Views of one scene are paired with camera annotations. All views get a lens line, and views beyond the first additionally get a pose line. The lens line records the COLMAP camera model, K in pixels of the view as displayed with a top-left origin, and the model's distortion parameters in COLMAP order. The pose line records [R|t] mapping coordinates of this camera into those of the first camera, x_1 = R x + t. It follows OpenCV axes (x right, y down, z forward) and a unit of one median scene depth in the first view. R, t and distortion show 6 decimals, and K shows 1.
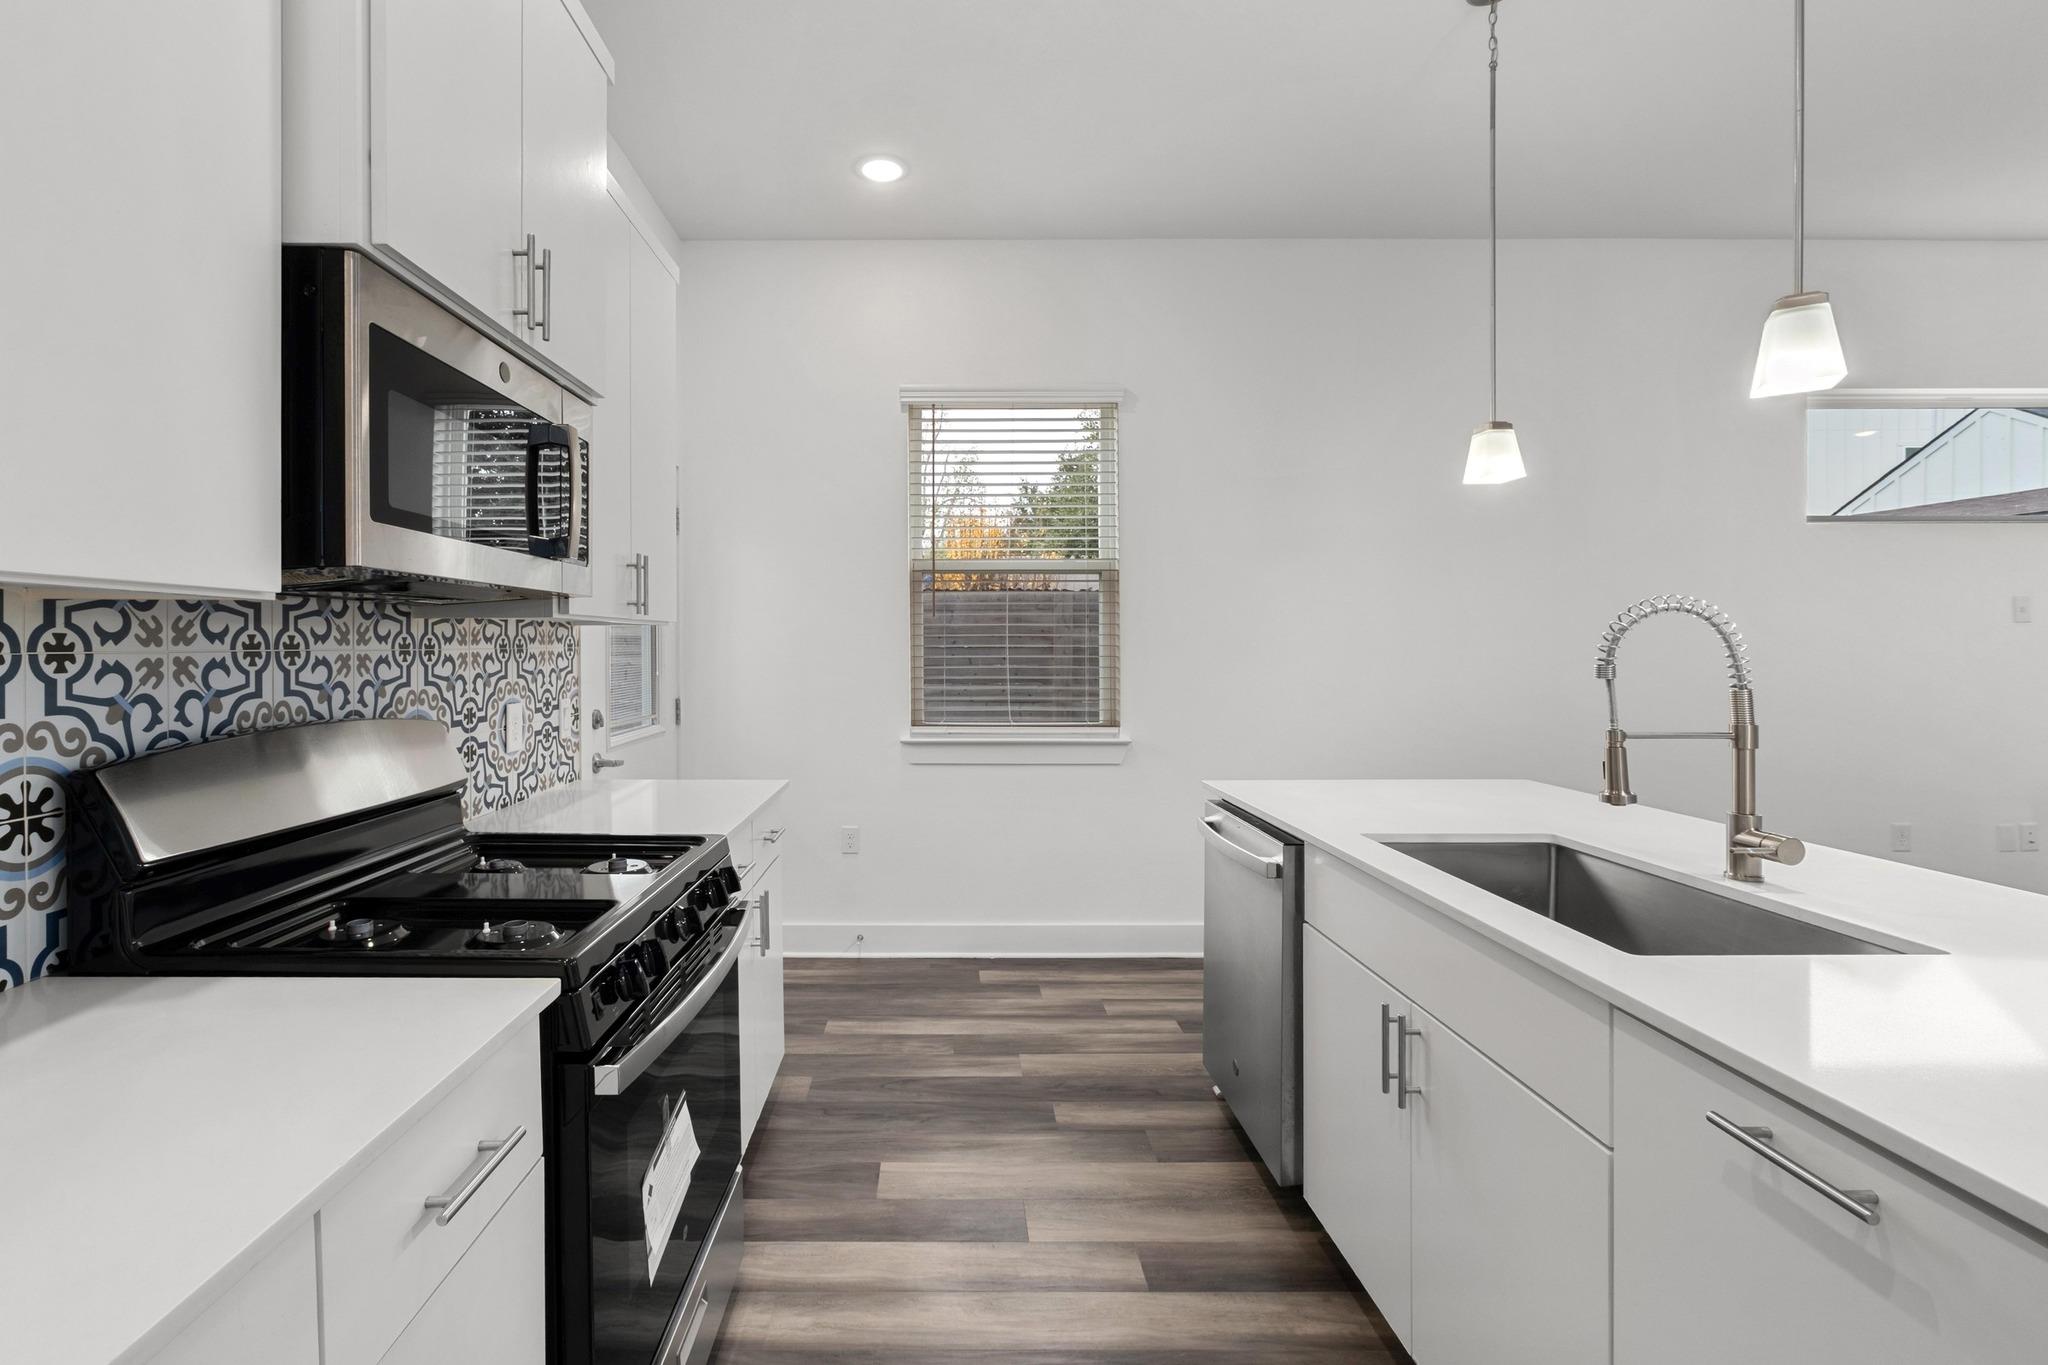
lens RADIAL K [[877.8, 0, 980.1], [0, 877.8, 638.3], [0, 0, 1]] dist [-0.018248, 0.007315]
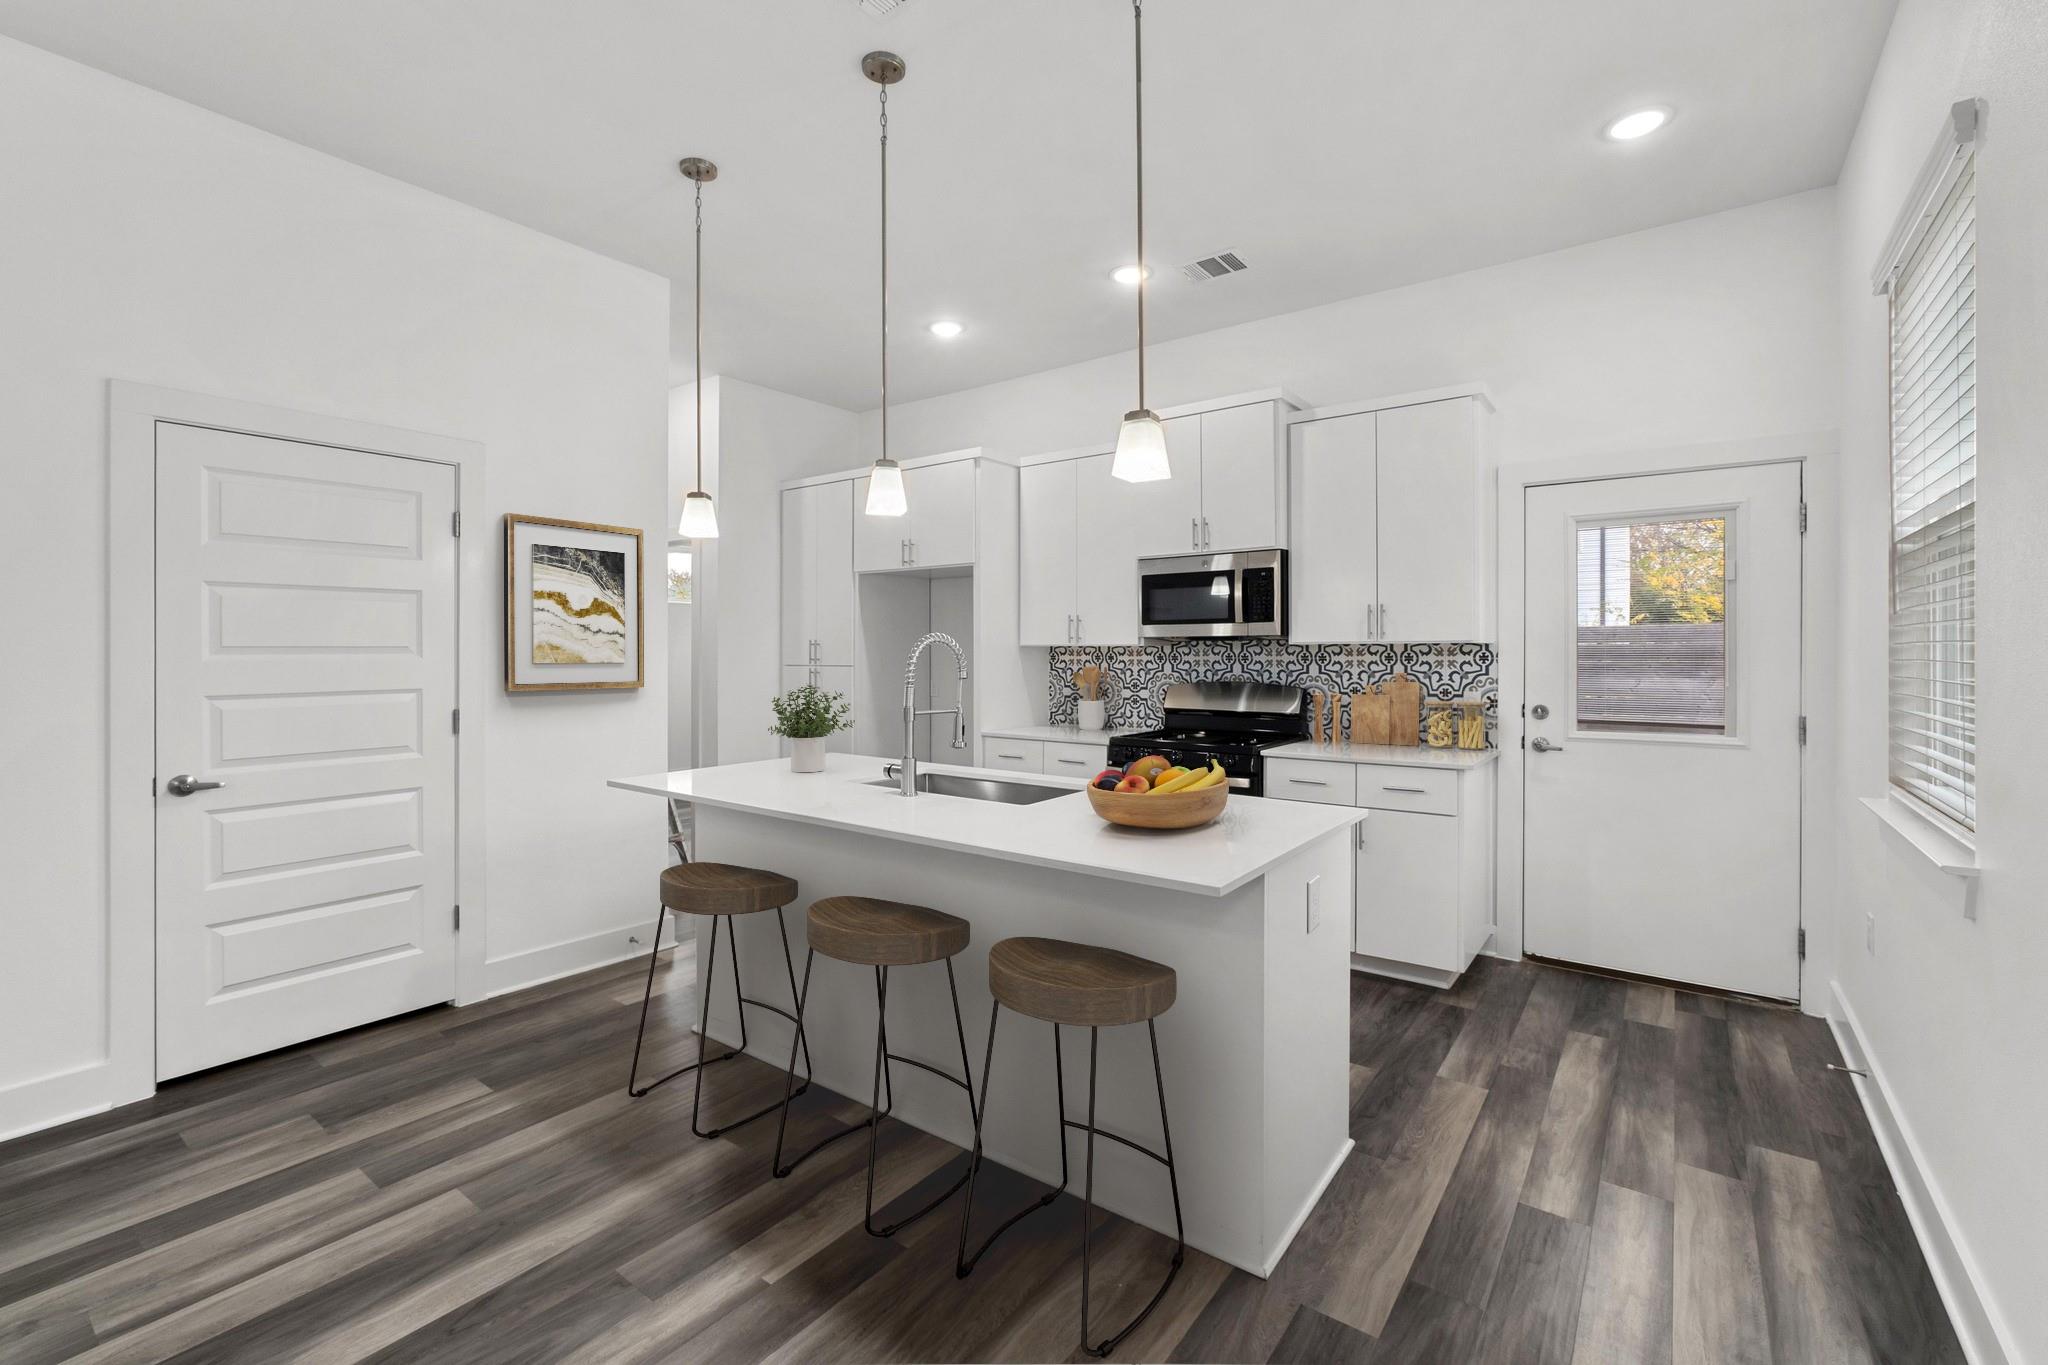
lens RADIAL K [[883.7, 0, 989.3], [0, 883.7, 655.4], [0, 0, 1]] dist [-0.001783, 0.000338]
pose [[-0.633422, 0.005816, -0.773784, 1.184643], [0.007098, 0.999973, 0.001705, -0.003684], [0.773774, -0.004413, -0.633447, 1.247275]]
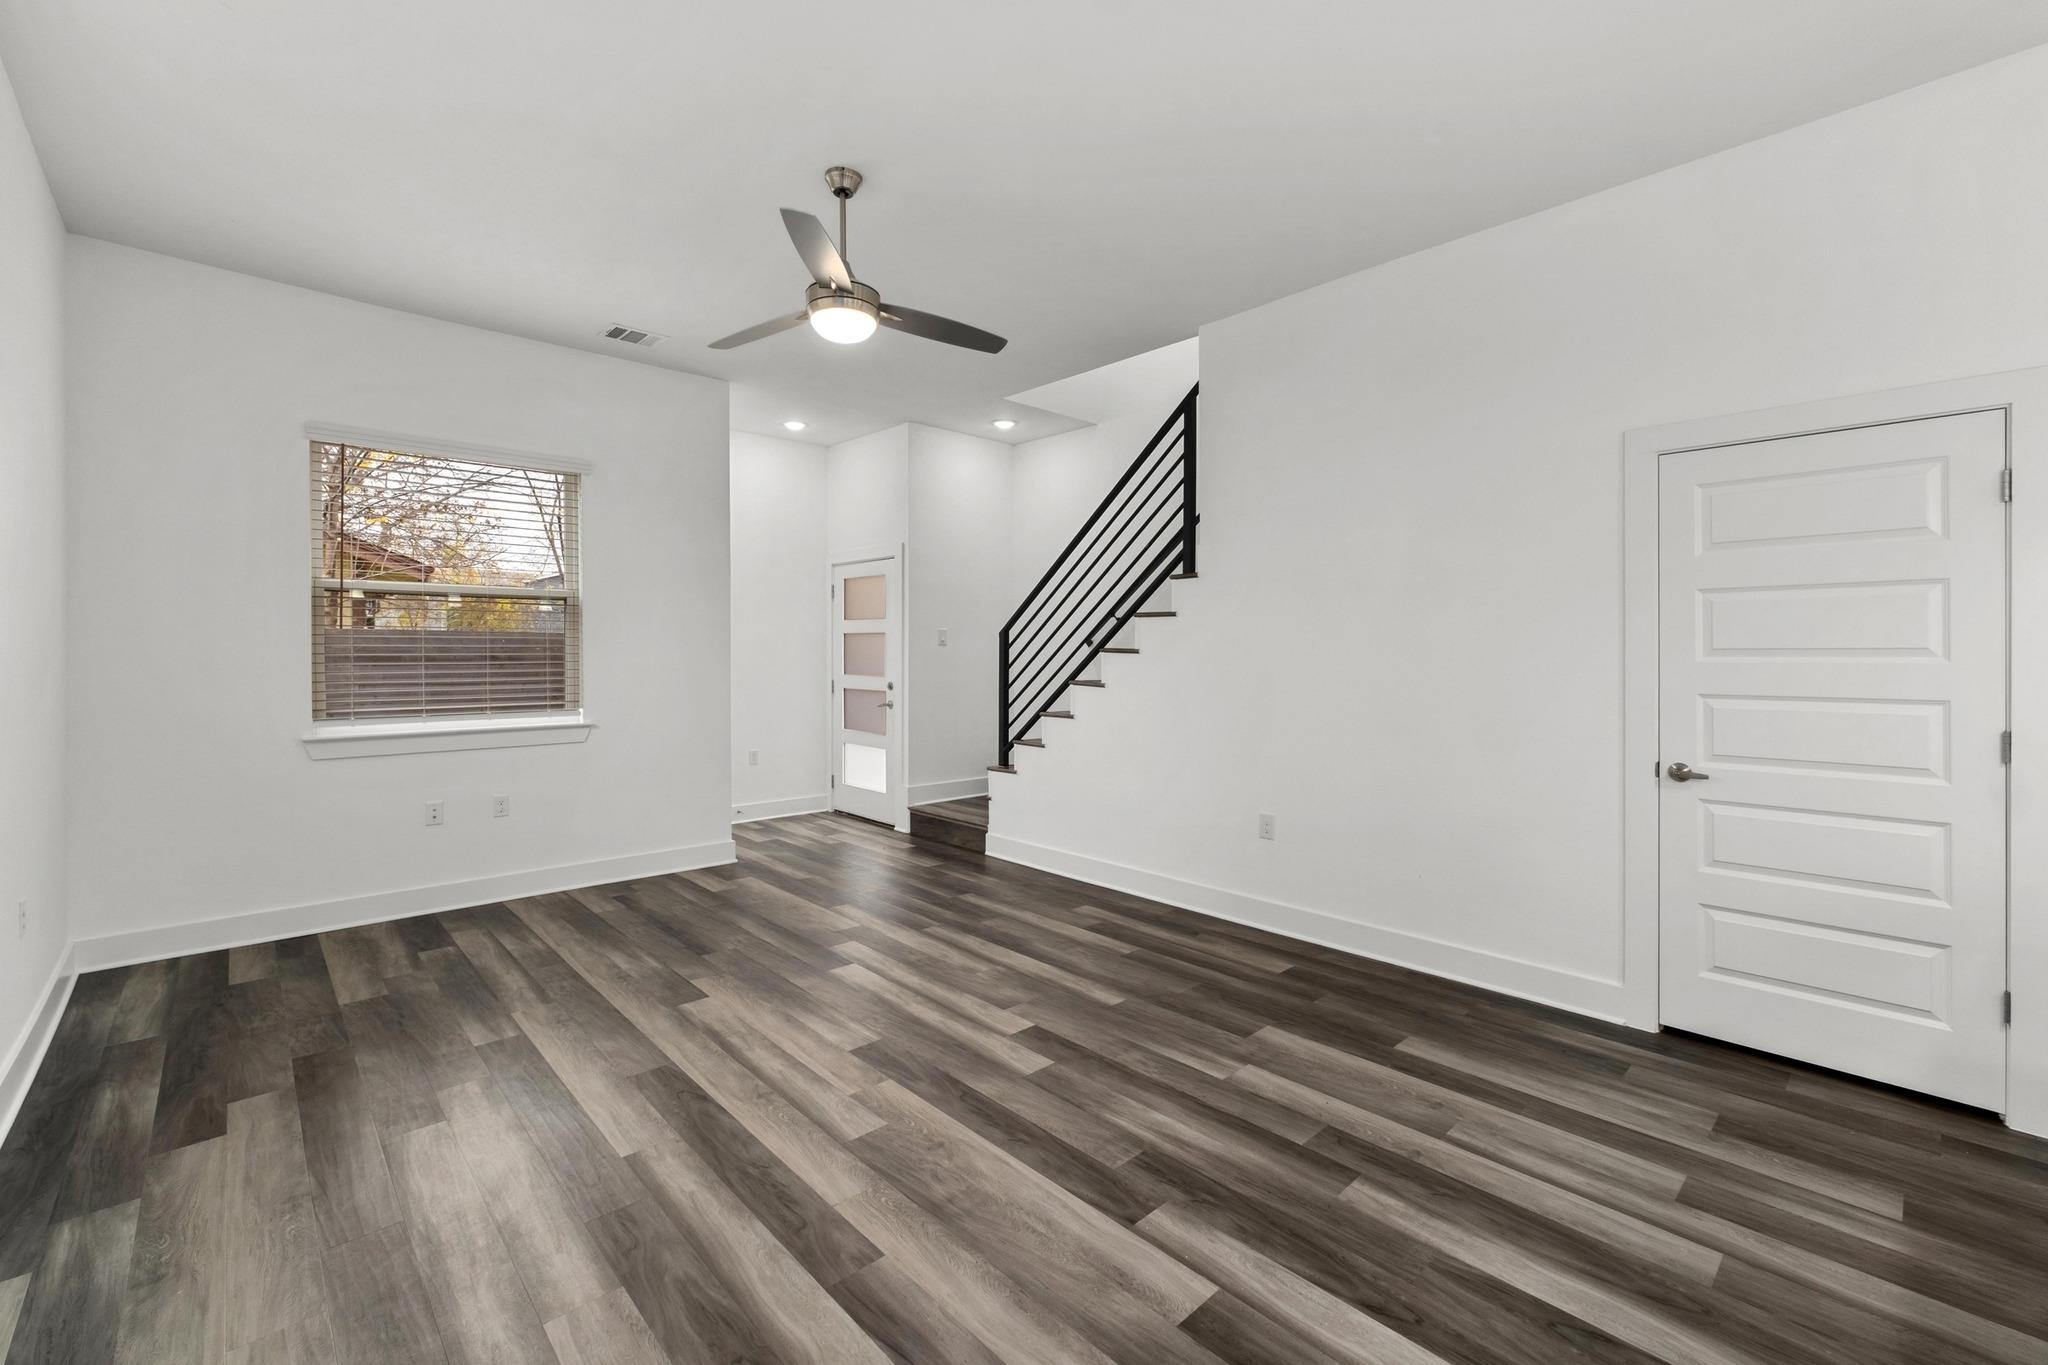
lens RADIAL K [[867.8, 0, 1072.1], [0, 867.8, 656.8], [0, 0, 1]] dist [0.000151, 0.000488]
pose [[-0.676659, -0.000402, 0.736296, 0.723151], [-0.004305, 0.999985, -0.003410, -0.001255], [-0.736284, -0.005477, -0.676651, 1.230580]]
